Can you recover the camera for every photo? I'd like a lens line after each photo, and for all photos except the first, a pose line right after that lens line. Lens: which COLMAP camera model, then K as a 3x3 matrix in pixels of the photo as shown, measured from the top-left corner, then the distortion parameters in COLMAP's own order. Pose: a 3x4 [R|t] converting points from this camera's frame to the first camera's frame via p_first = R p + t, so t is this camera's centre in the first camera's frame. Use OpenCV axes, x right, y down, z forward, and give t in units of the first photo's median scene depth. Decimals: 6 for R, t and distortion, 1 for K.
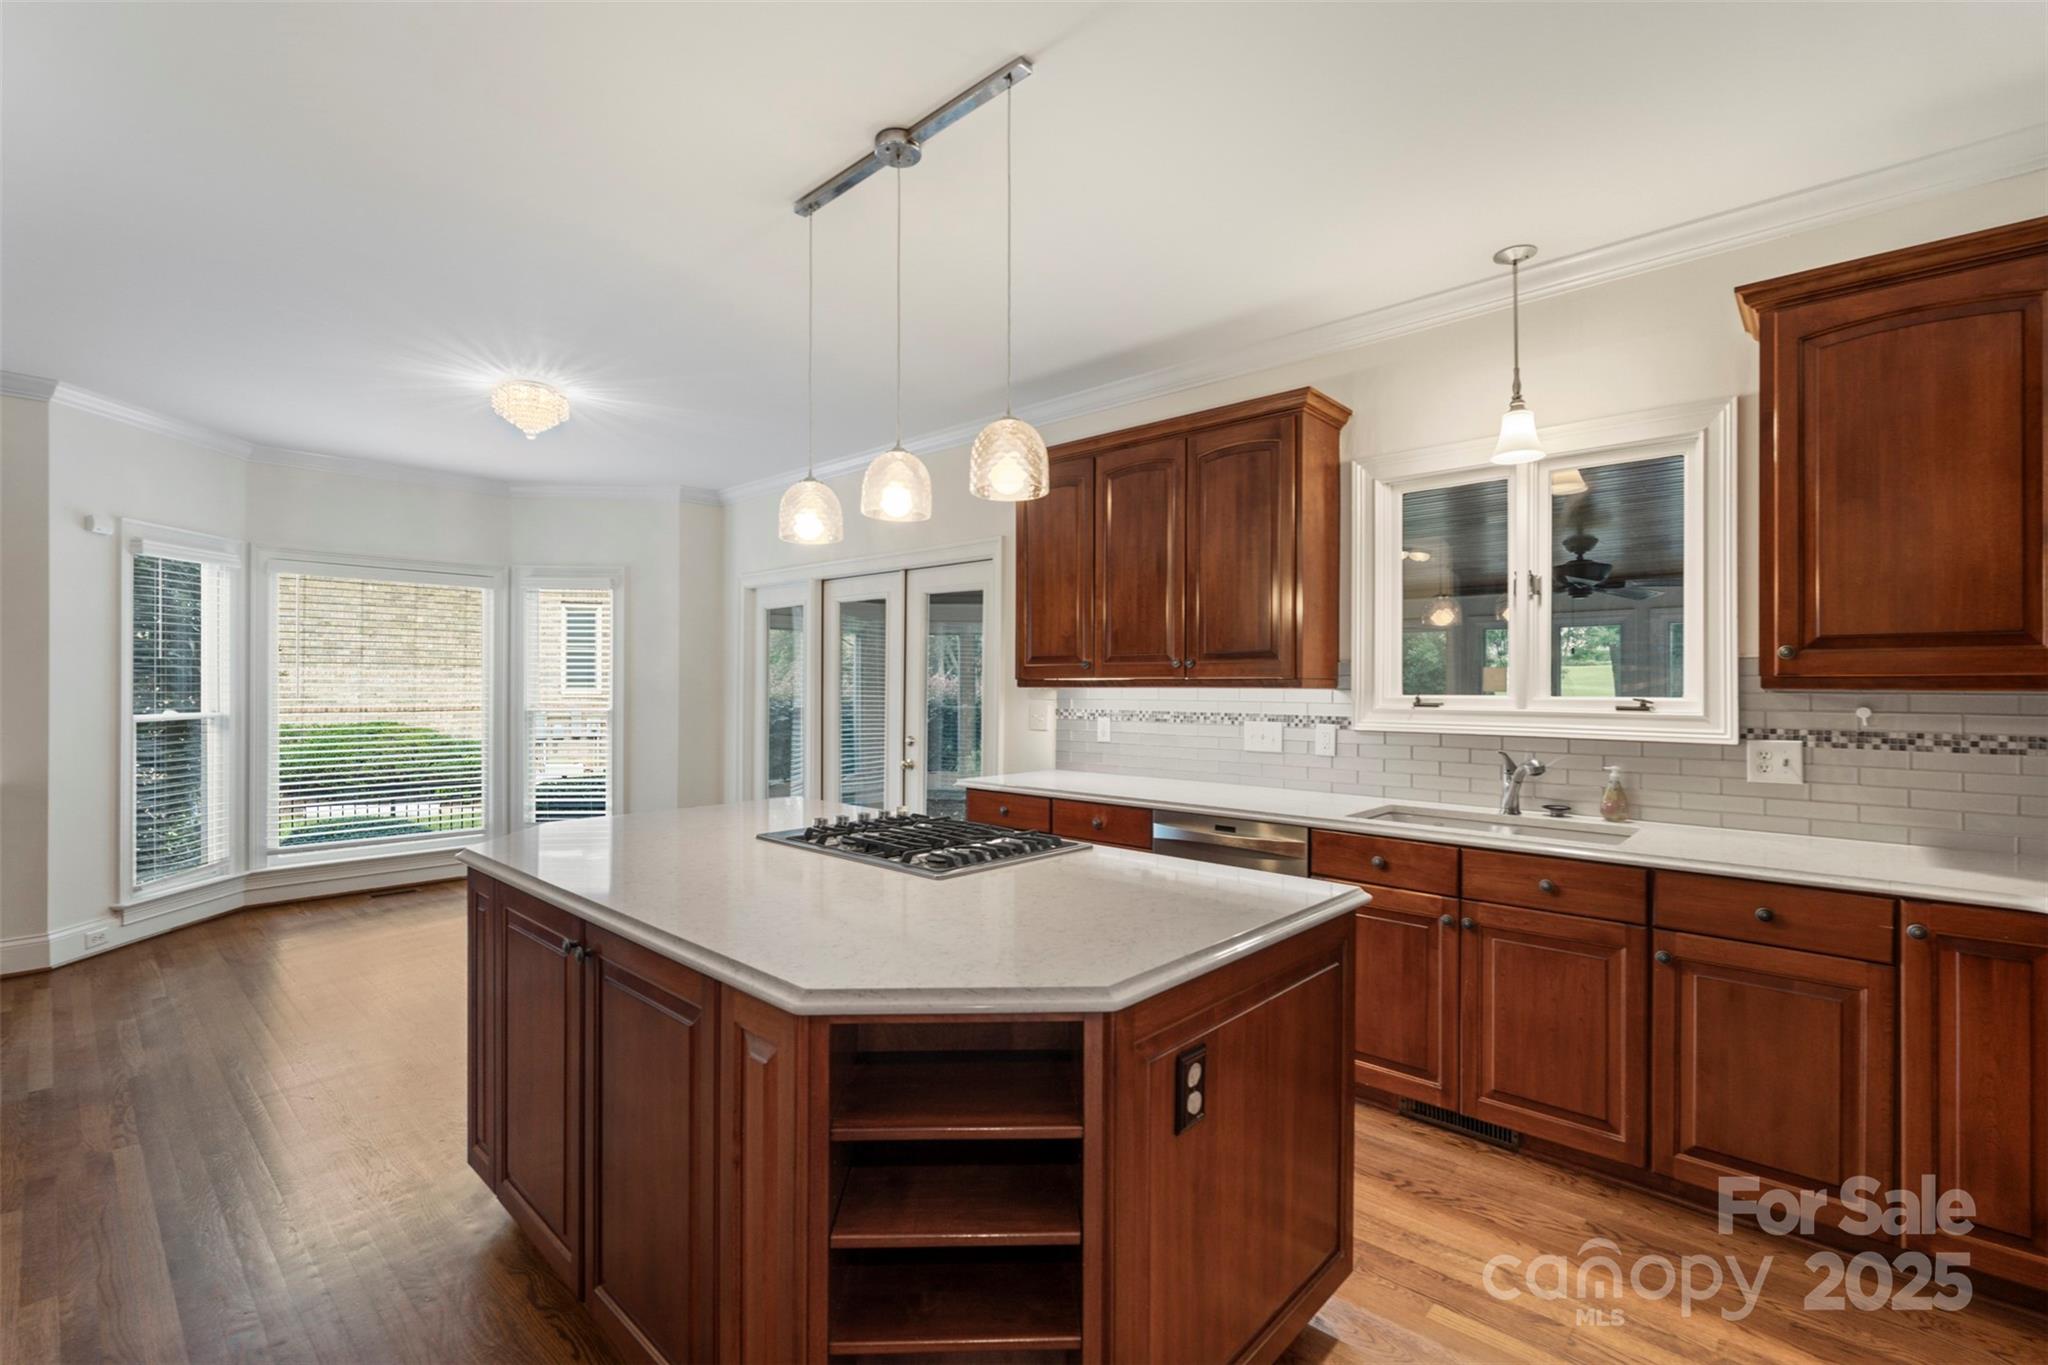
lens RADIAL K [[910.0, 0, 1024.2], [0, 910.0, 678.0], [0, 0, 1]] dist [-0.001793, 0.000421]
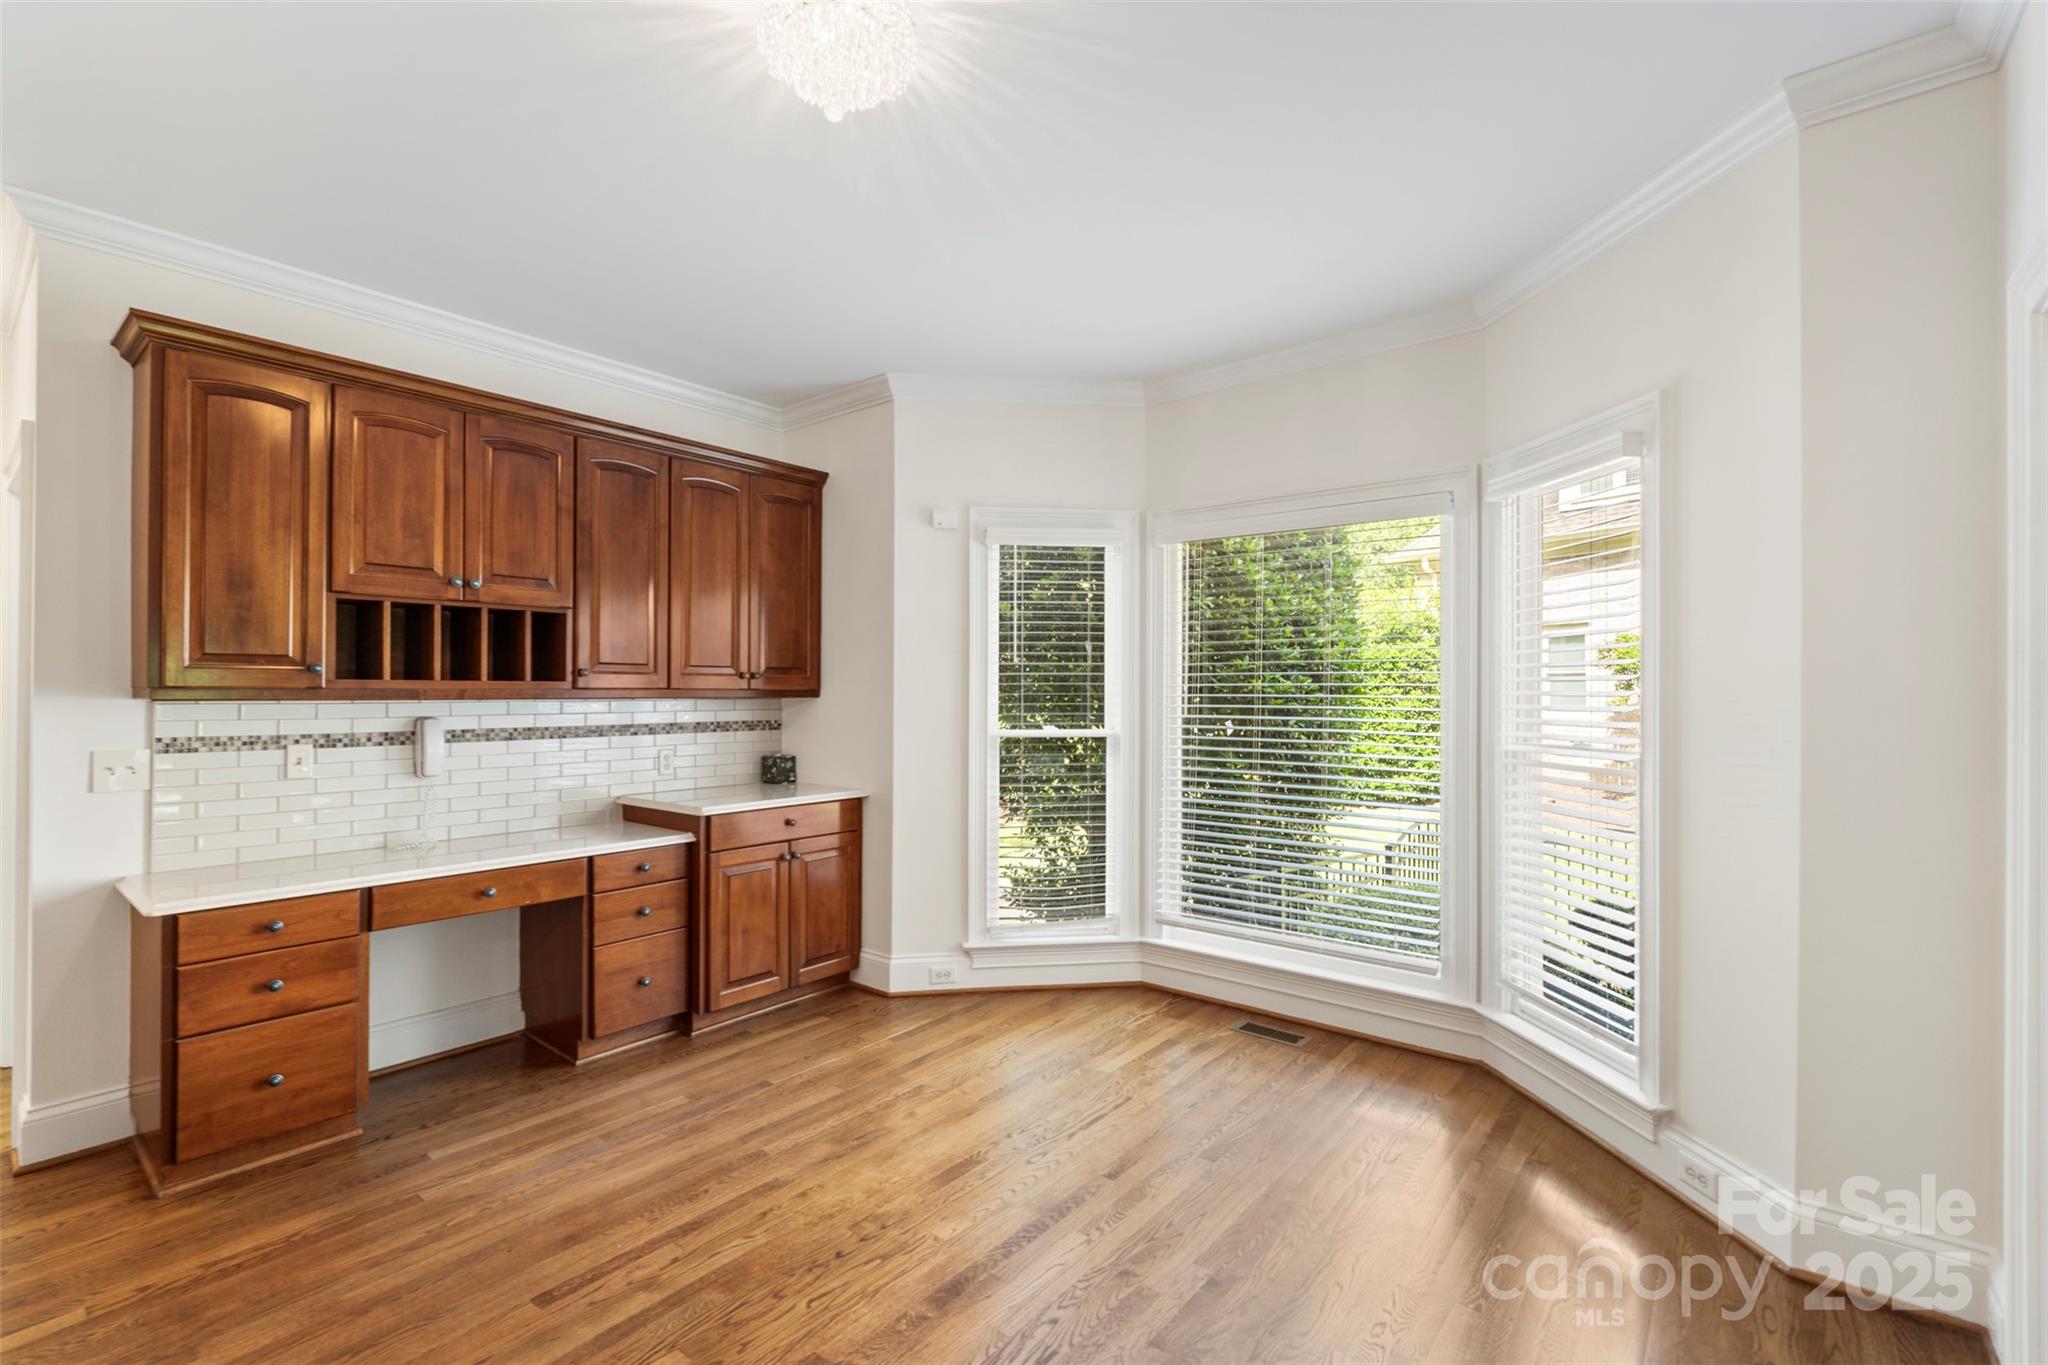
lens RADIAL K [[890.6, 0, 1024.0], [0, 890.6, 682.5], [0, 0, 1]] dist [-0.015720, 0.000023]
pose [[0.053968, -0.006197, -0.998523, -0.116091], [0.003044, 0.999977, -0.006041, 0.000384], [0.998538, -0.002713, 0.053986, 0.930811]]
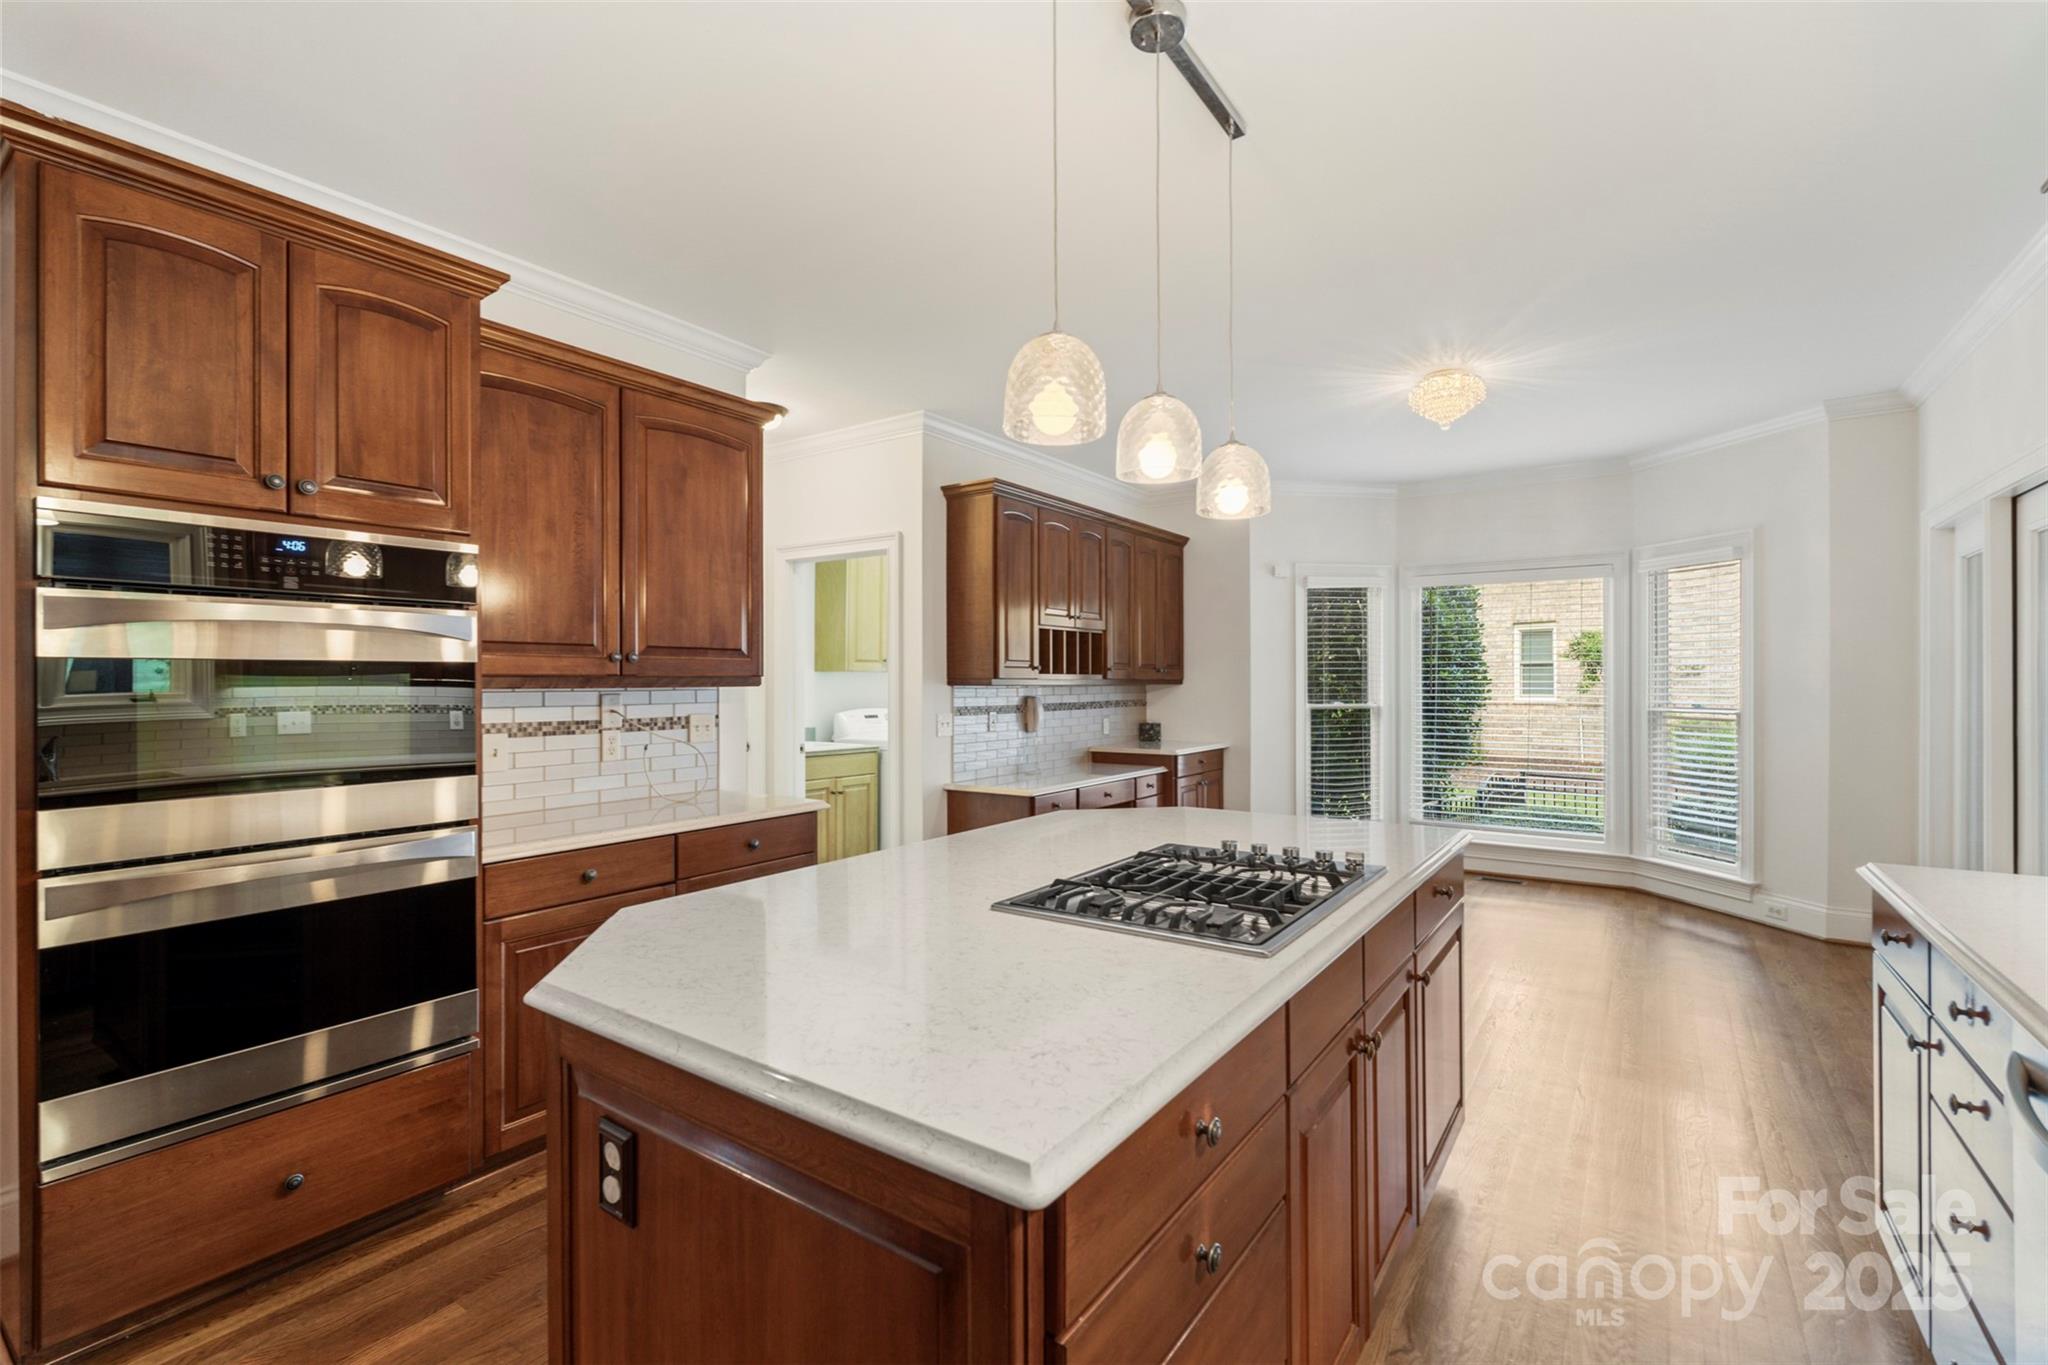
lens RADIAL K [[910.0, 0, 1024.2], [0, 910.0, 678.0], [0, 0, 1]] dist [-0.001793, 0.000421]
pose [[0.123511, -0.003941, -0.992335, 0.317744], [0.007435, 0.999968, -0.003046, 0.001550], [0.992315, -0.007002, 0.123536, 0.382396]]
